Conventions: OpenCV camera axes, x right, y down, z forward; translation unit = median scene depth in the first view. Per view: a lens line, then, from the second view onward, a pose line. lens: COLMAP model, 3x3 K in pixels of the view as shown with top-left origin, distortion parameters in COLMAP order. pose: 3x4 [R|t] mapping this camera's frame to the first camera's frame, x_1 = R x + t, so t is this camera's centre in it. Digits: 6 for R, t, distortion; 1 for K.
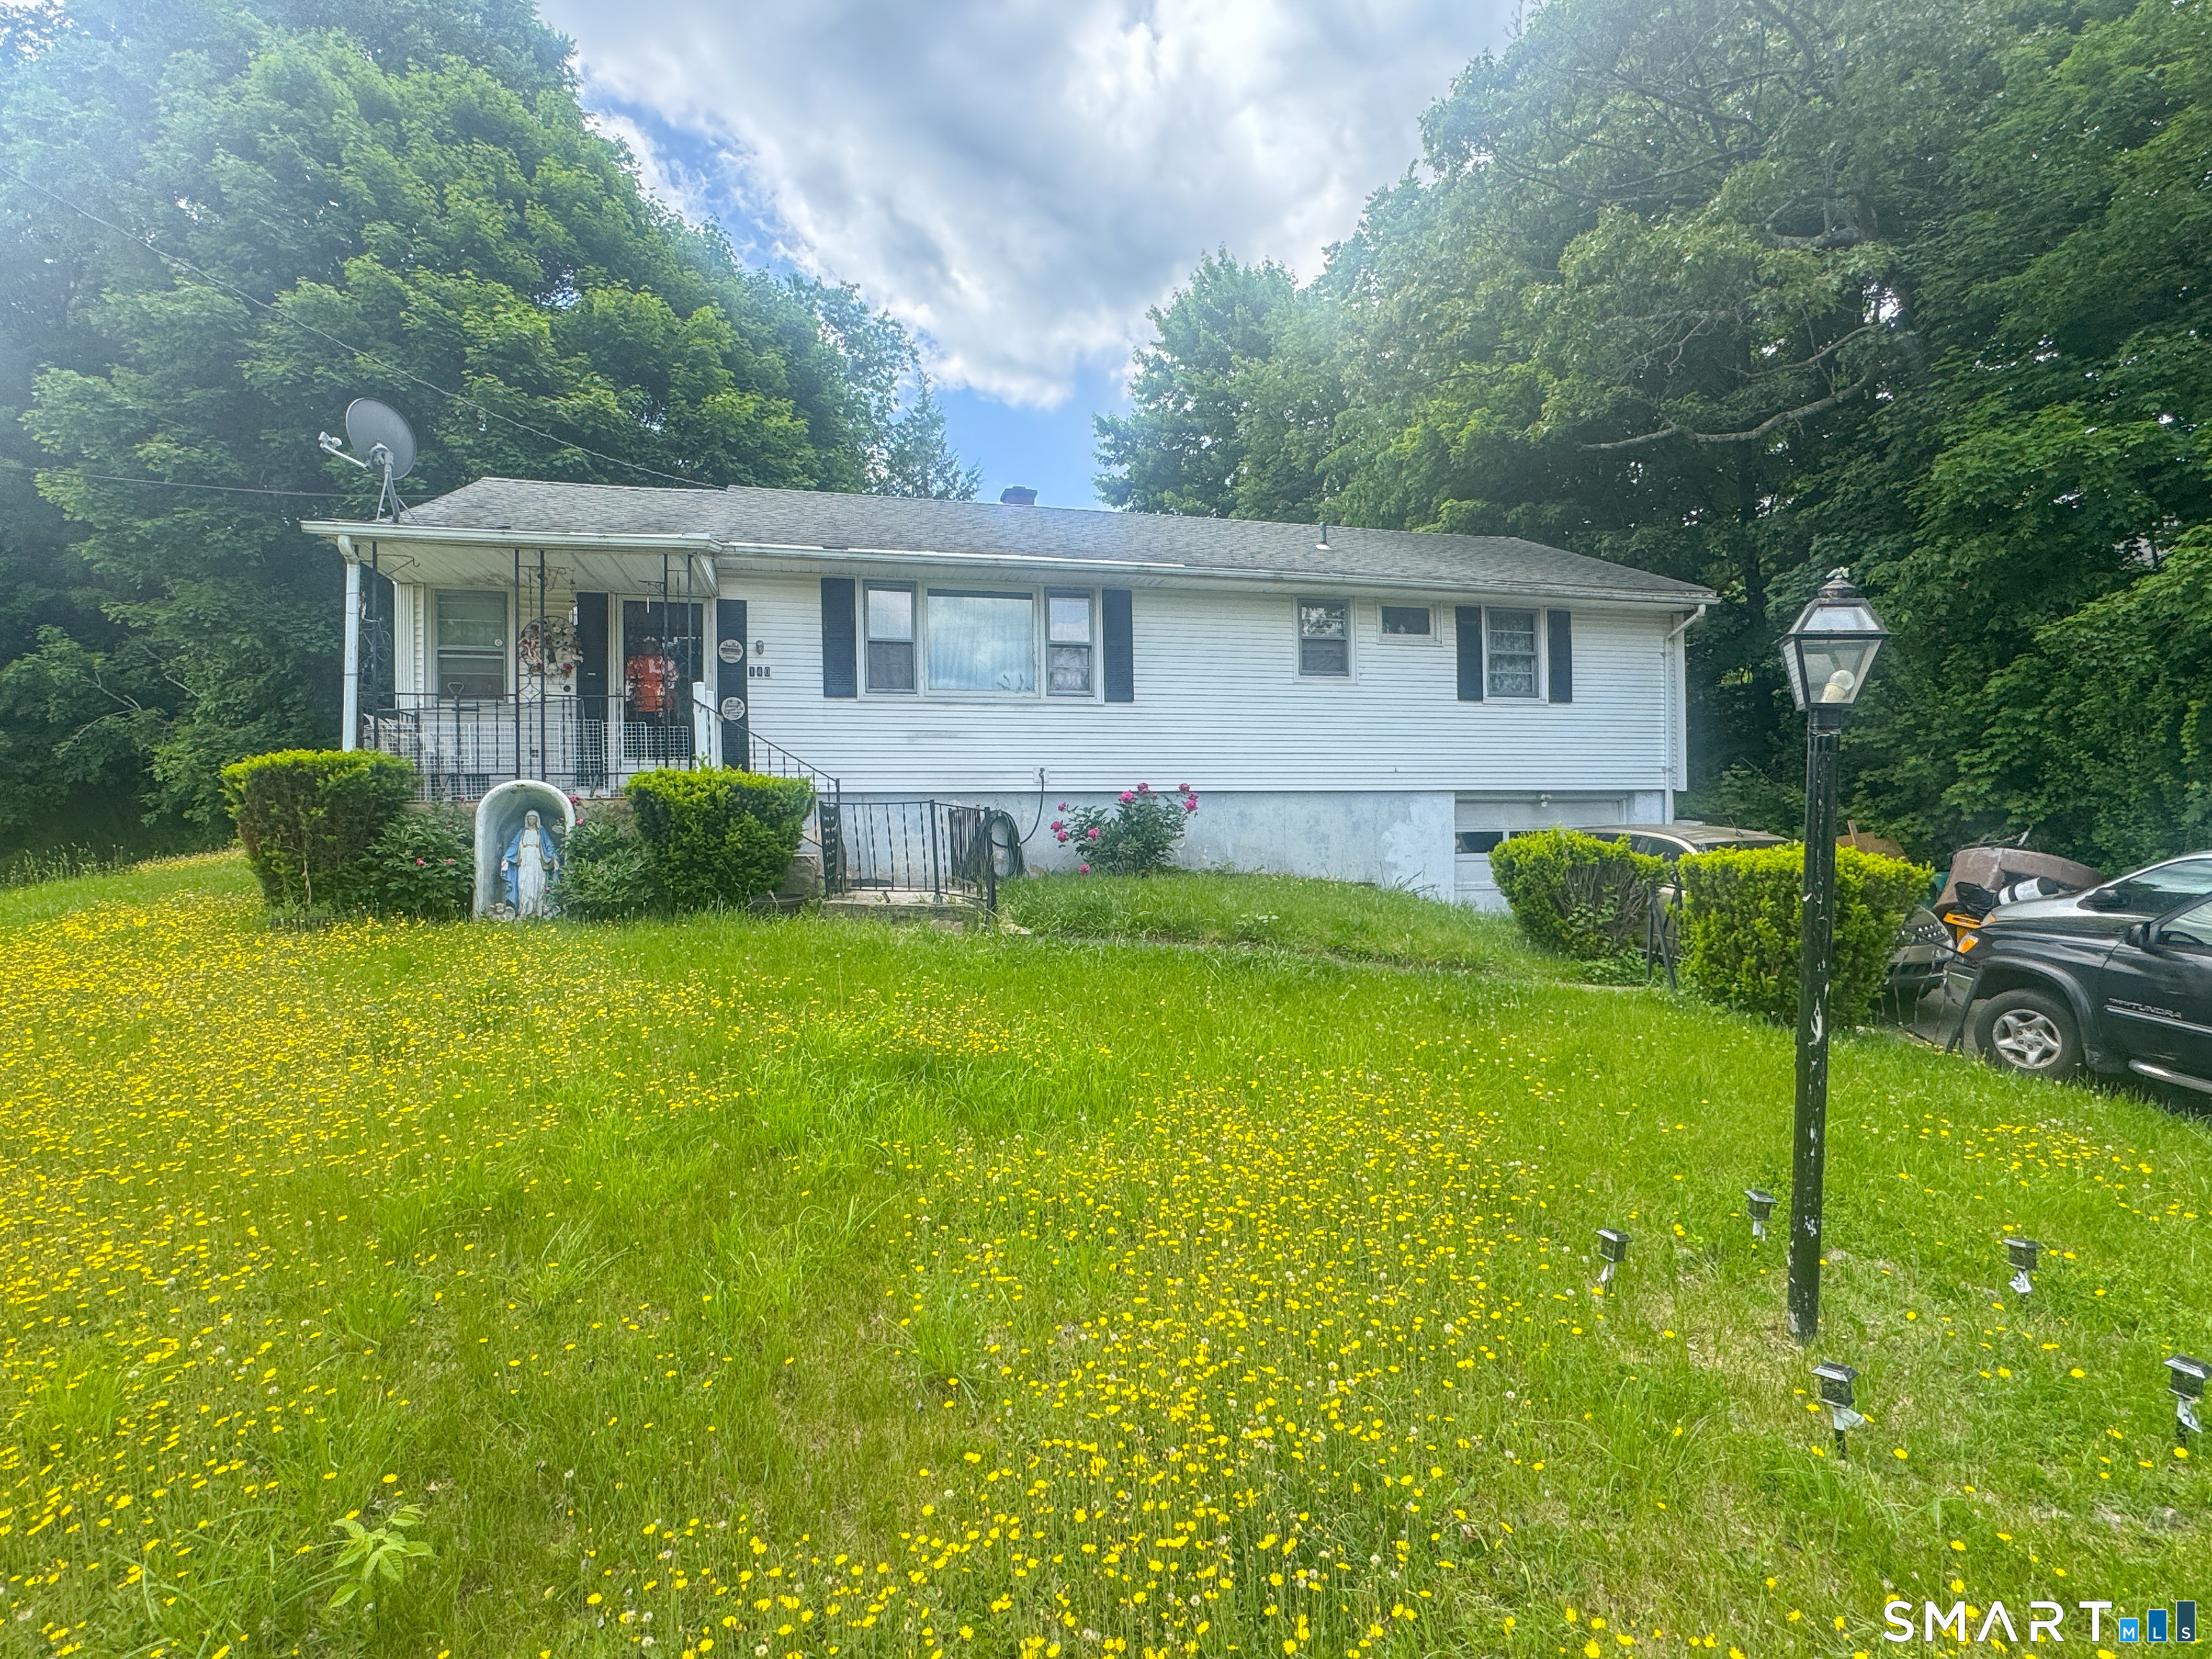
lens RADIAL K [[1144.7, 0, 1106.8], [0, 1144.7, 818.4], [0, 0, 1]] dist [-0.003739, 0.000095]
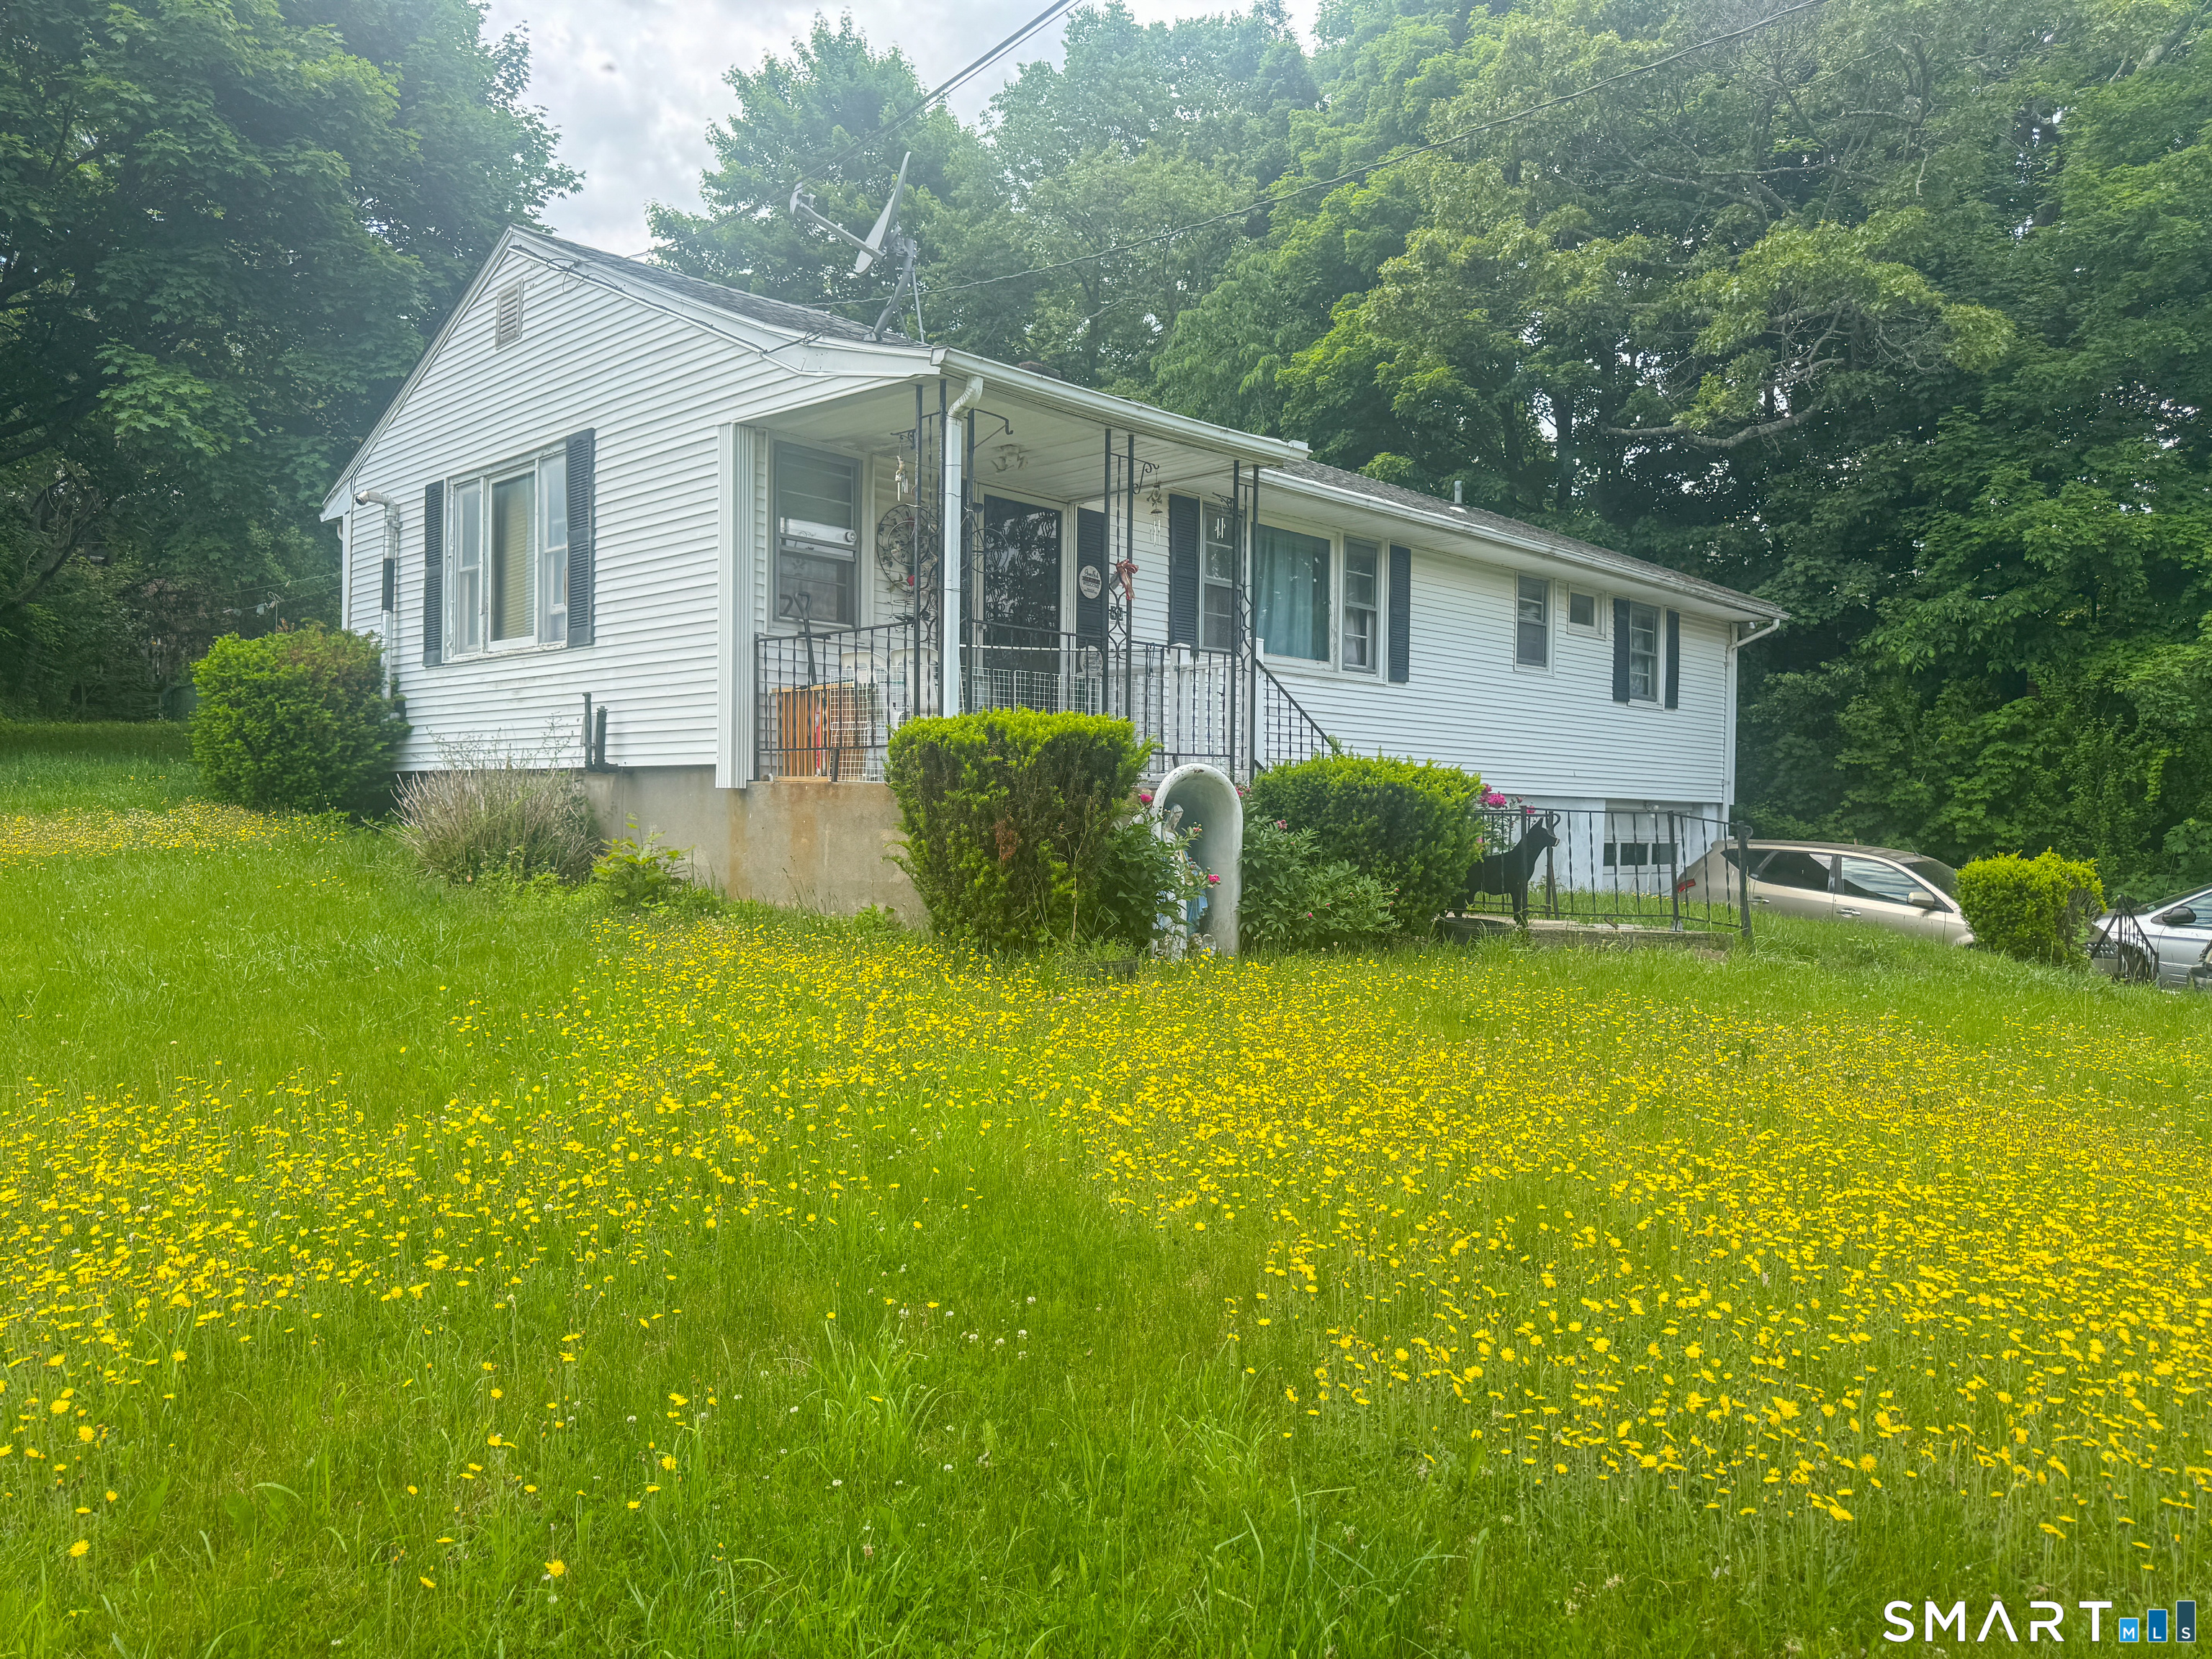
lens RADIAL K [[1572.0, 0, 1106.7], [0, 1572.0, 838.2], [0, 0, 1]] dist [-0.000504, -0.003936]
pose [[0.858657, 0.019214, 0.512190, -0.717101], [-0.032864, 0.999305, 0.017607, -0.001436], [-0.511496, -0.031951, 0.858692, 0.123594]]
